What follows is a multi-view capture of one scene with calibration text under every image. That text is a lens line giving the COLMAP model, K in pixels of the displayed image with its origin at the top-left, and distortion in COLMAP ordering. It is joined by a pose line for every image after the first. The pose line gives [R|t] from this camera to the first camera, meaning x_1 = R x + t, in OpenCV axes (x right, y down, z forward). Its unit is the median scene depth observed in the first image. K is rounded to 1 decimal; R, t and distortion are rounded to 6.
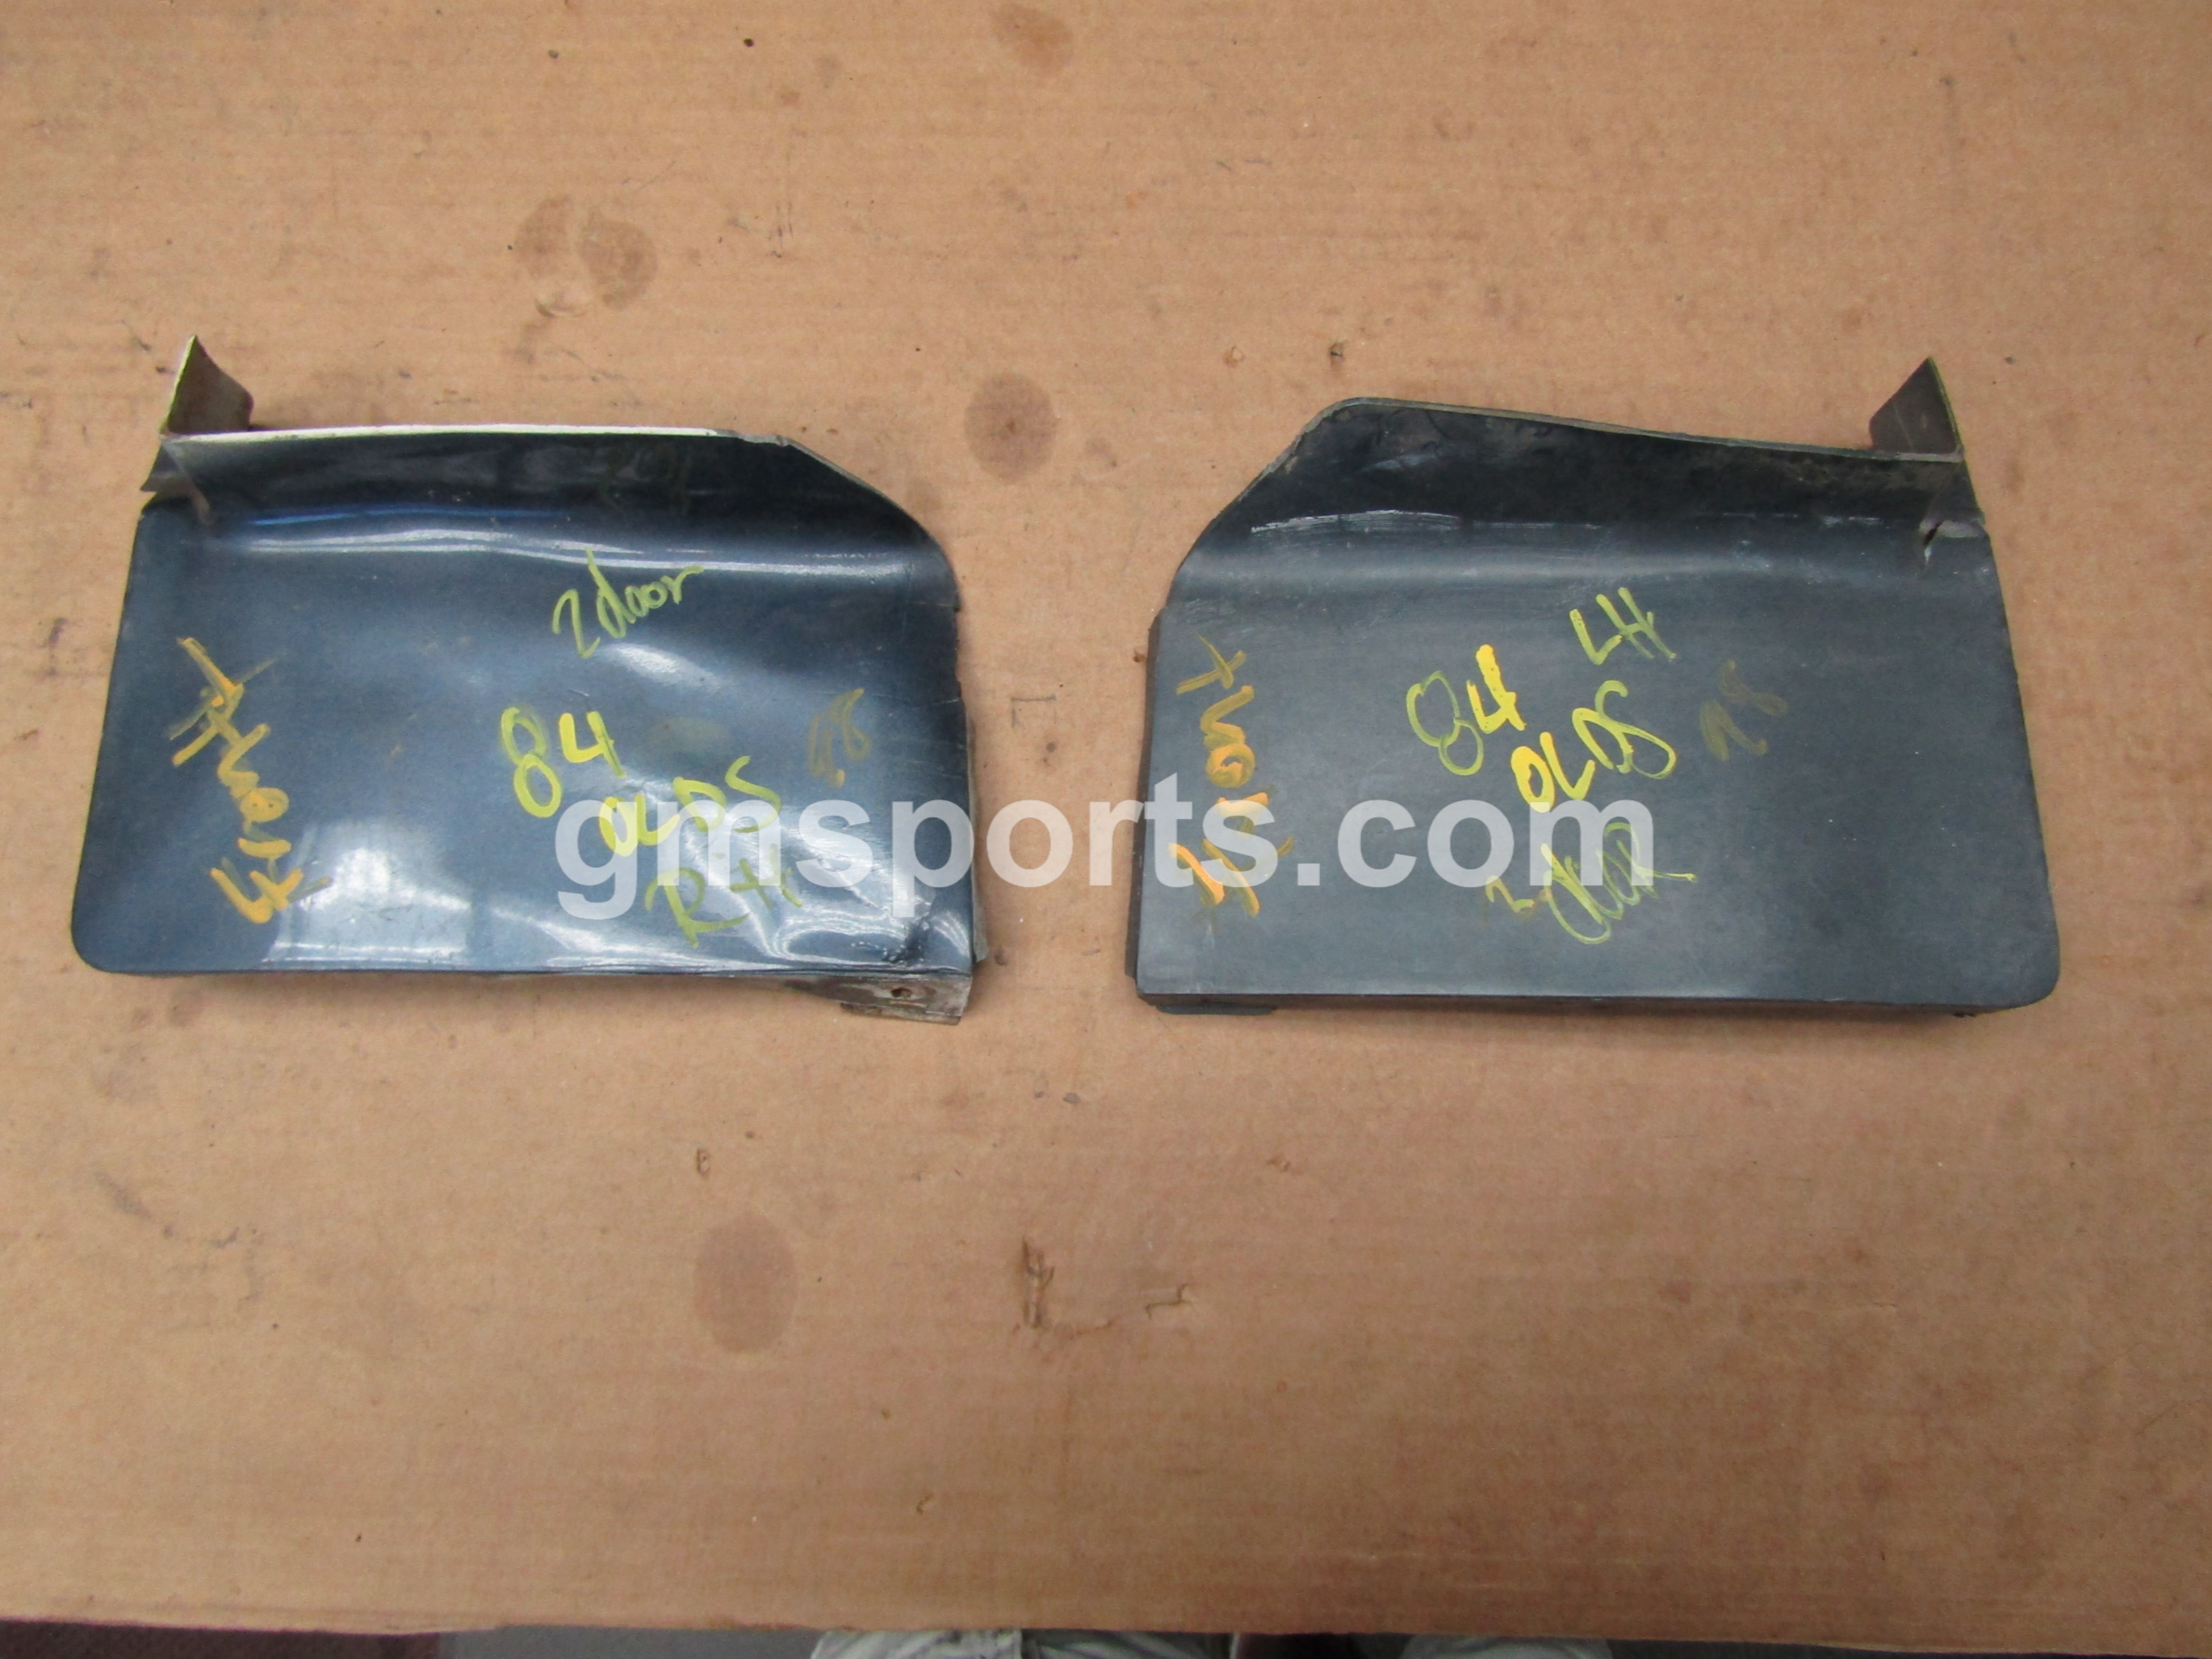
lens RADIAL K [[1613.0, 0, 1115.3], [0, 1613.0, 842.1], [0, 0, 1]] dist [-0.014265, -0.008950]
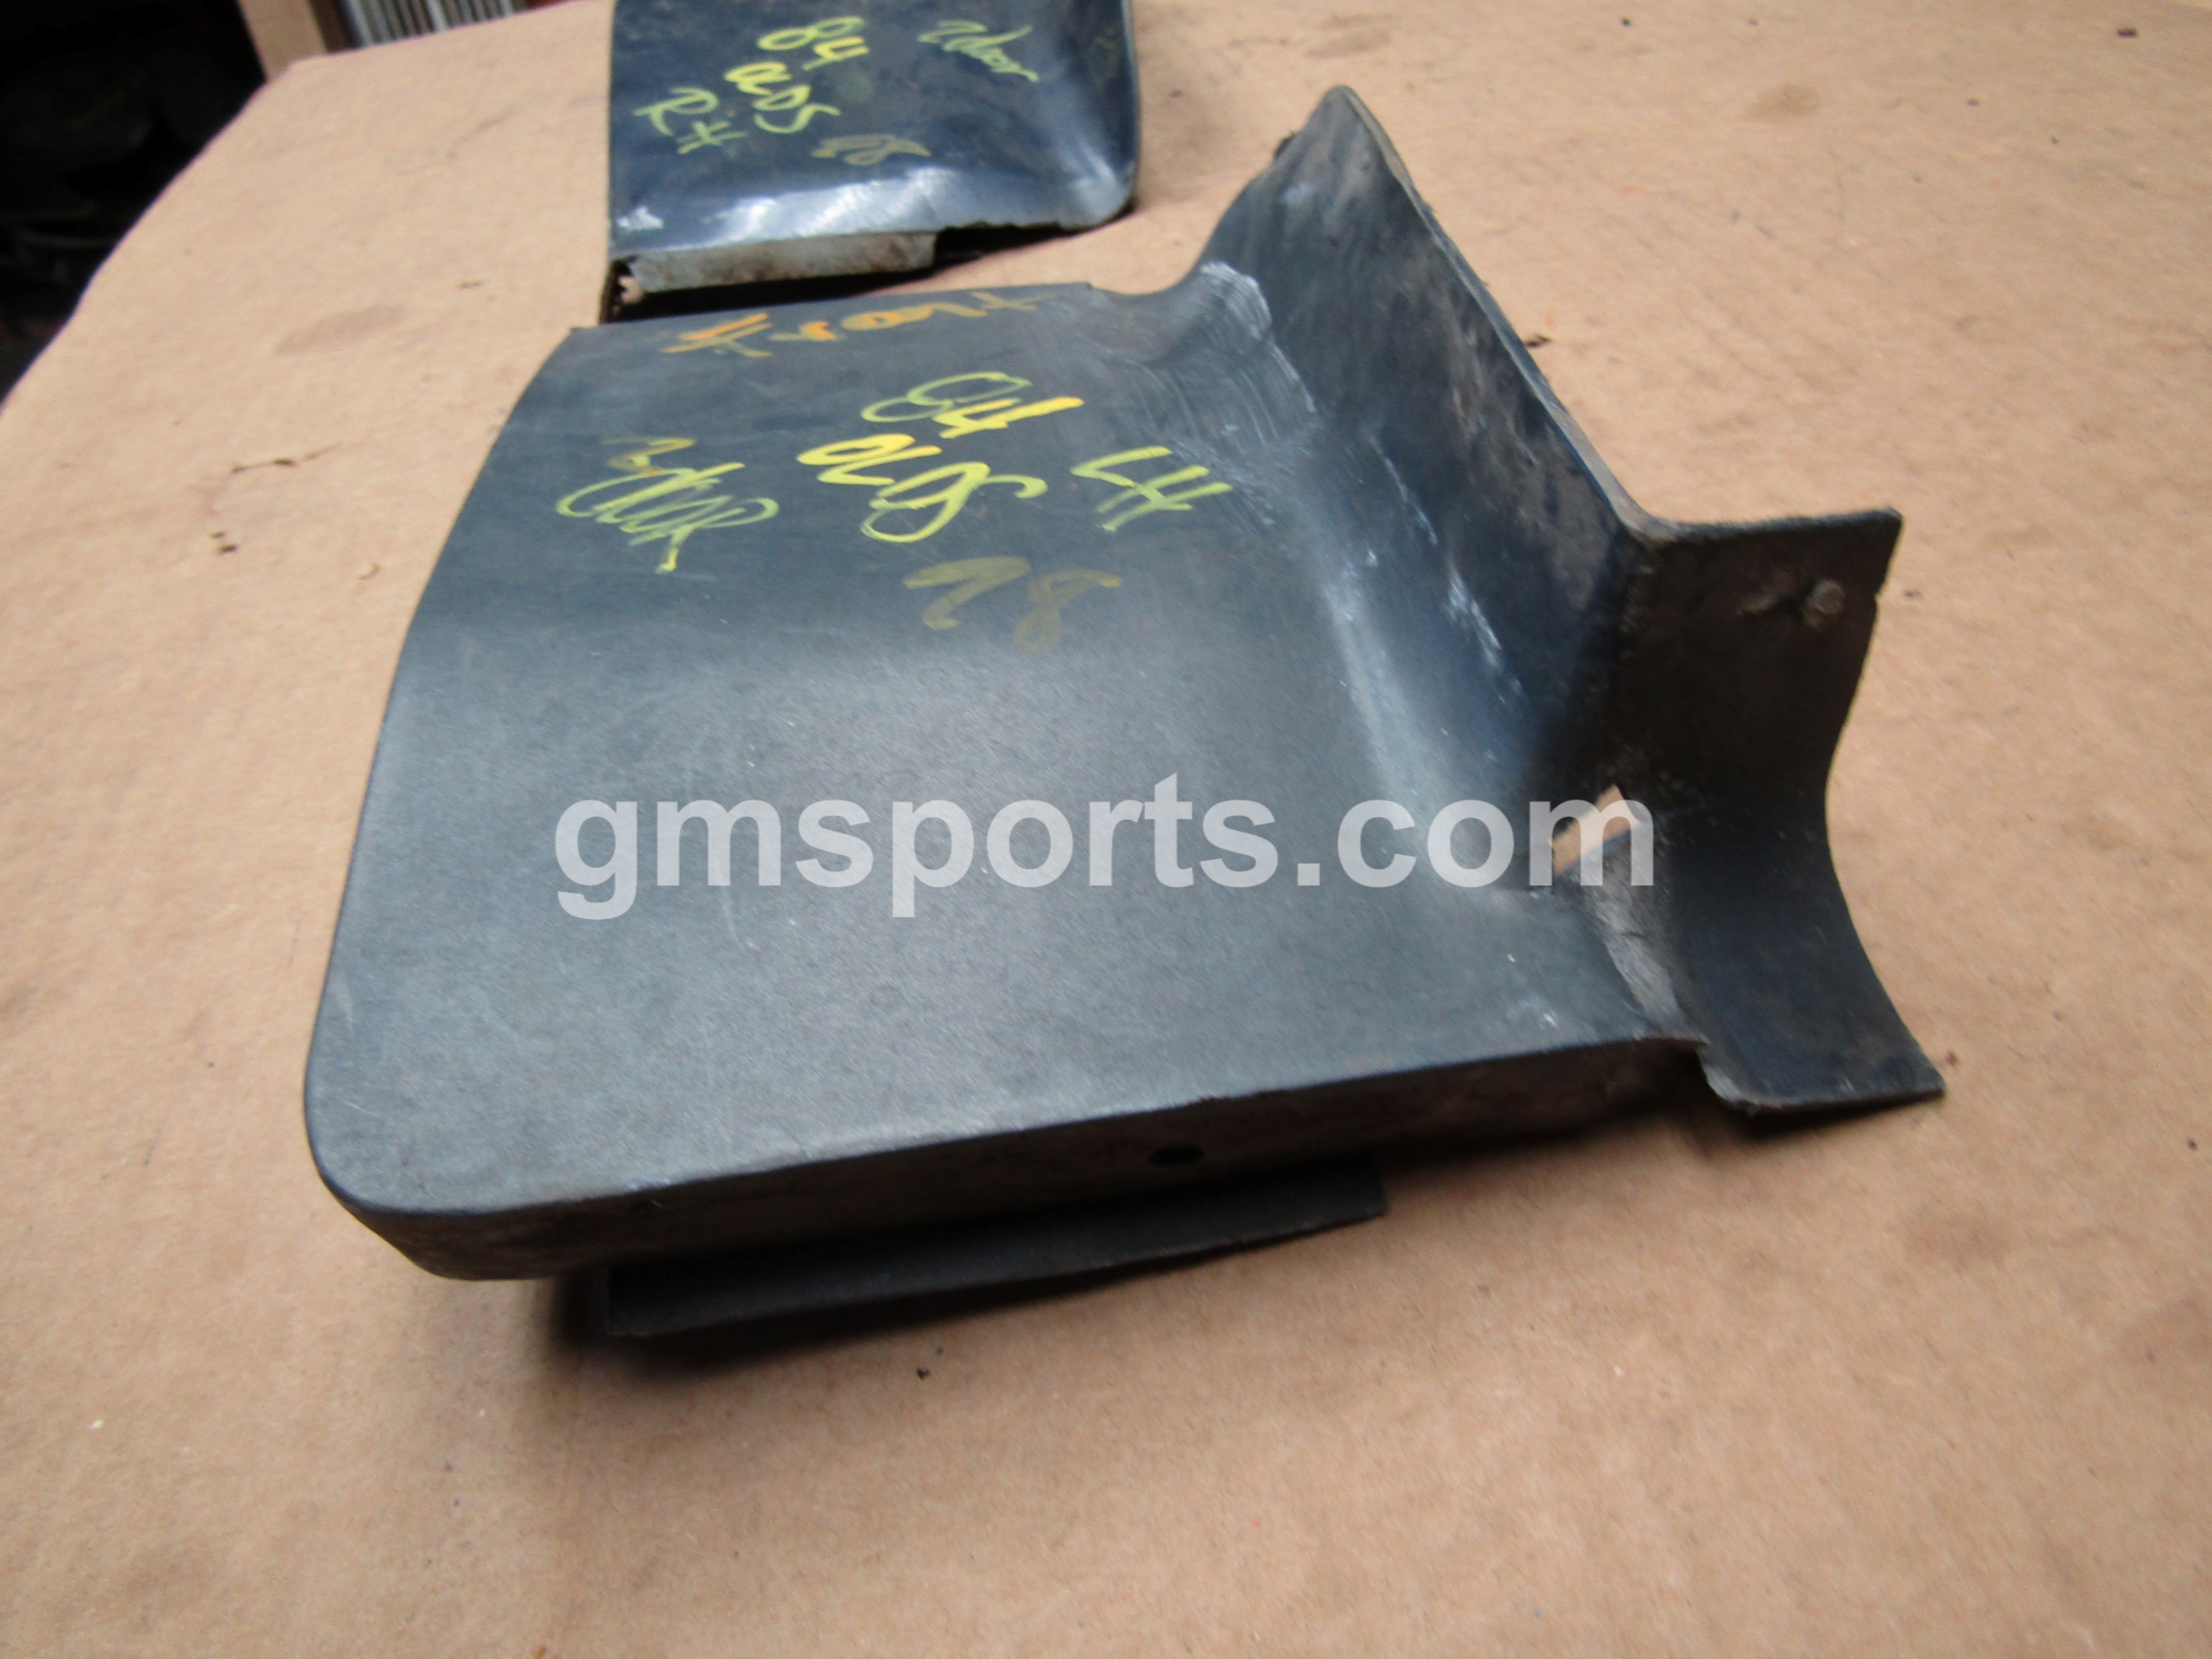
lens RADIAL K [[1594.8, 0, 1117.8], [0, 1594.8, 829.5], [0, 0, 1]] dist [-0.007059, -0.007055]
pose [[0.190576, 0.627802, -0.754682, 0.763103], [-0.947972, 0.317397, 0.024649, -0.094686], [0.255009, 0.710720, 0.655627, 0.692583]]
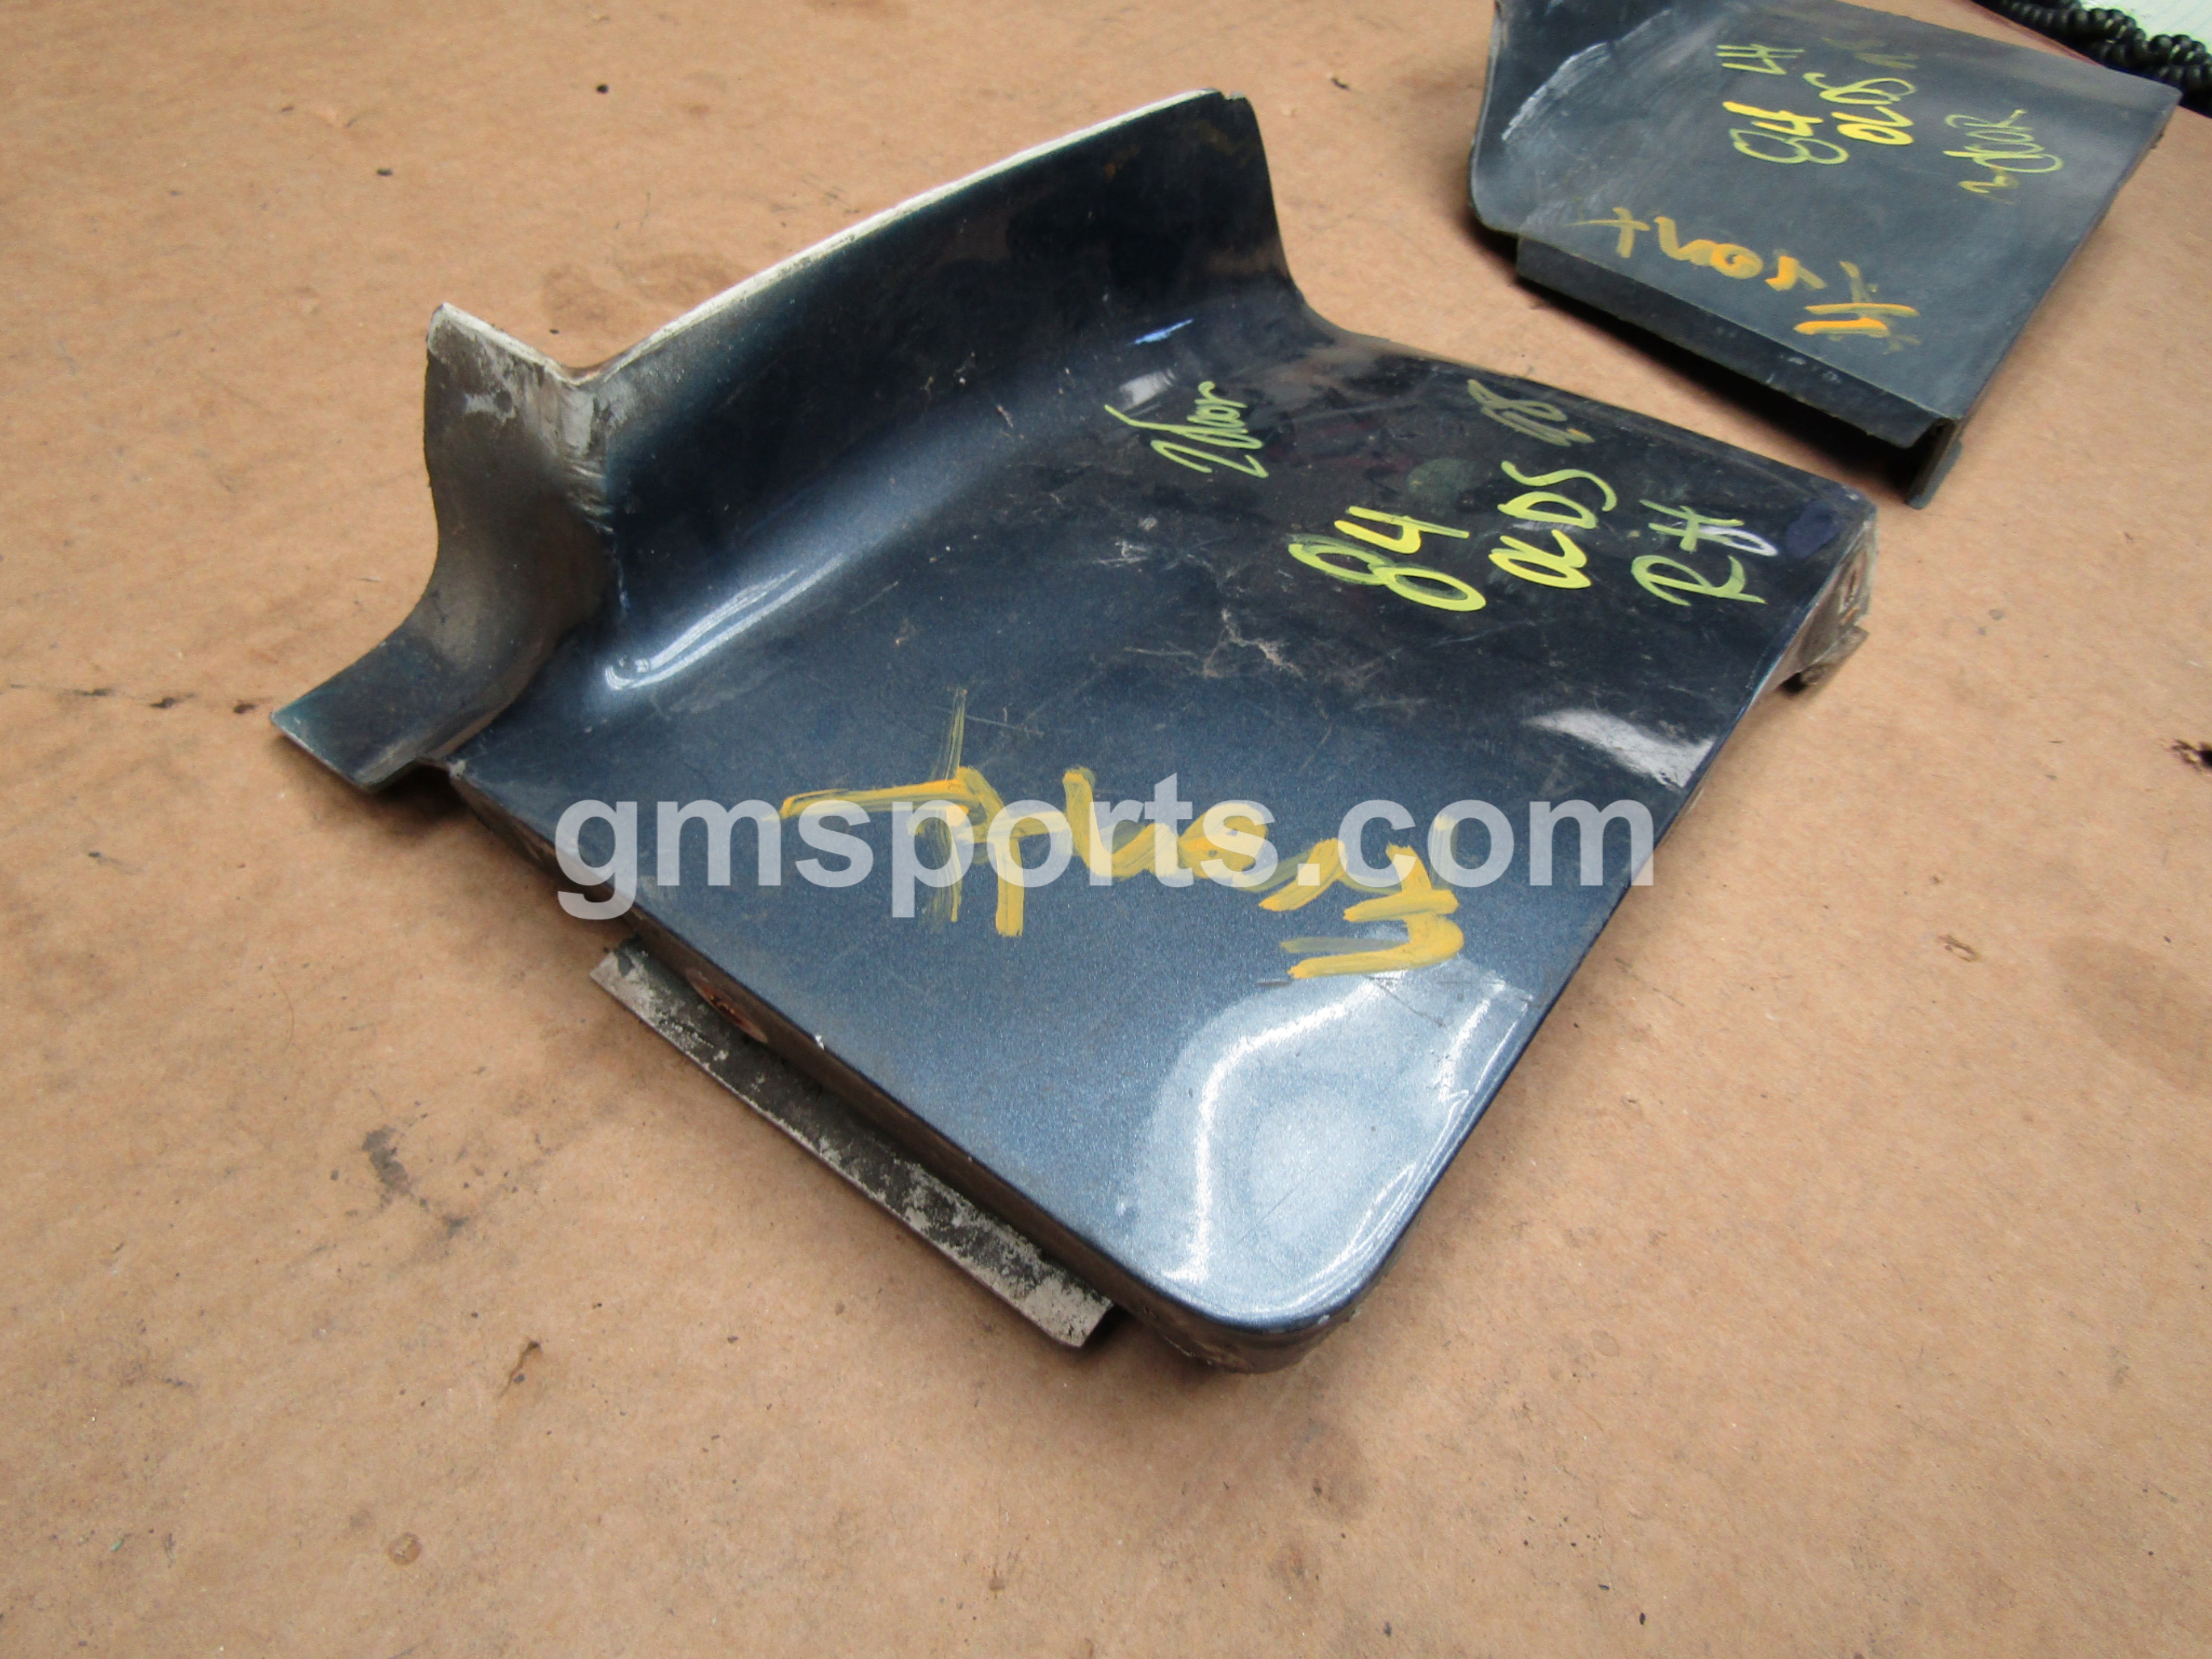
lens RADIAL K [[1614.3, 0, 1140.9], [0, 1614.3, 746.1], [0, 0, 1]] dist [-0.004527, -0.001618]
pose [[0.566434, -0.511911, 0.645833, -0.780852], [0.769265, 0.609542, -0.191546, 0.031065], [-0.295608, 0.605314, 0.739060, 0.589290]]
